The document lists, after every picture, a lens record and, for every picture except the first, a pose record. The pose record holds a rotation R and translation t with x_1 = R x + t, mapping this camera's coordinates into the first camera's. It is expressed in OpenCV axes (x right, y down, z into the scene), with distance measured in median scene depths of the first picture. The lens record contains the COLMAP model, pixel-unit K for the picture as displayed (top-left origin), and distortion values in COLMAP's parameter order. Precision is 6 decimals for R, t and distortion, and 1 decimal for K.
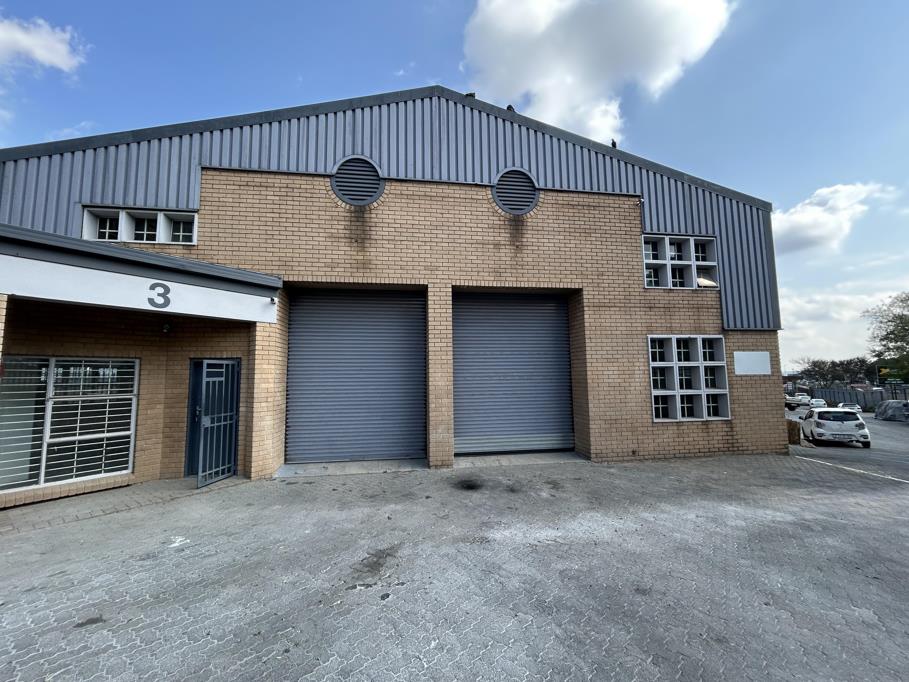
lens RADIAL K [[365.7, 0, 454.7], [0, 365.7, 341.8], [0, 0, 1]] dist [-0.006828, 0.000157]
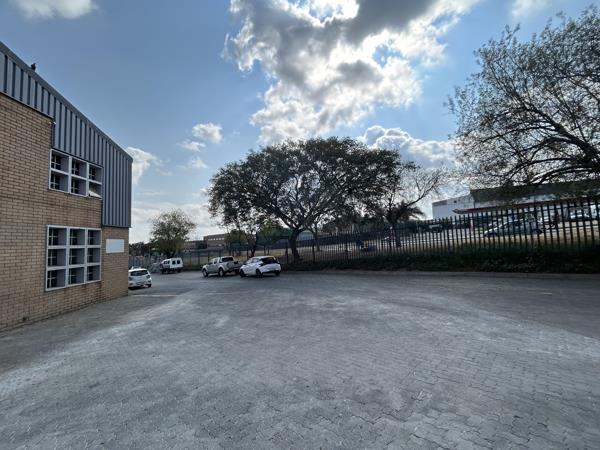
lens RADIAL K [[241.4, 0, 300.2], [0, 241.4, 224.9], [0, 0, 1]] dist [-0.006828, 0.000157]
pose [[0.138022, 0.077328, 0.987406, -0.191065], [-0.051485, 0.996160, -0.070817, -0.004816], [-0.989090, -0.041062, 0.141473, -0.019668]]
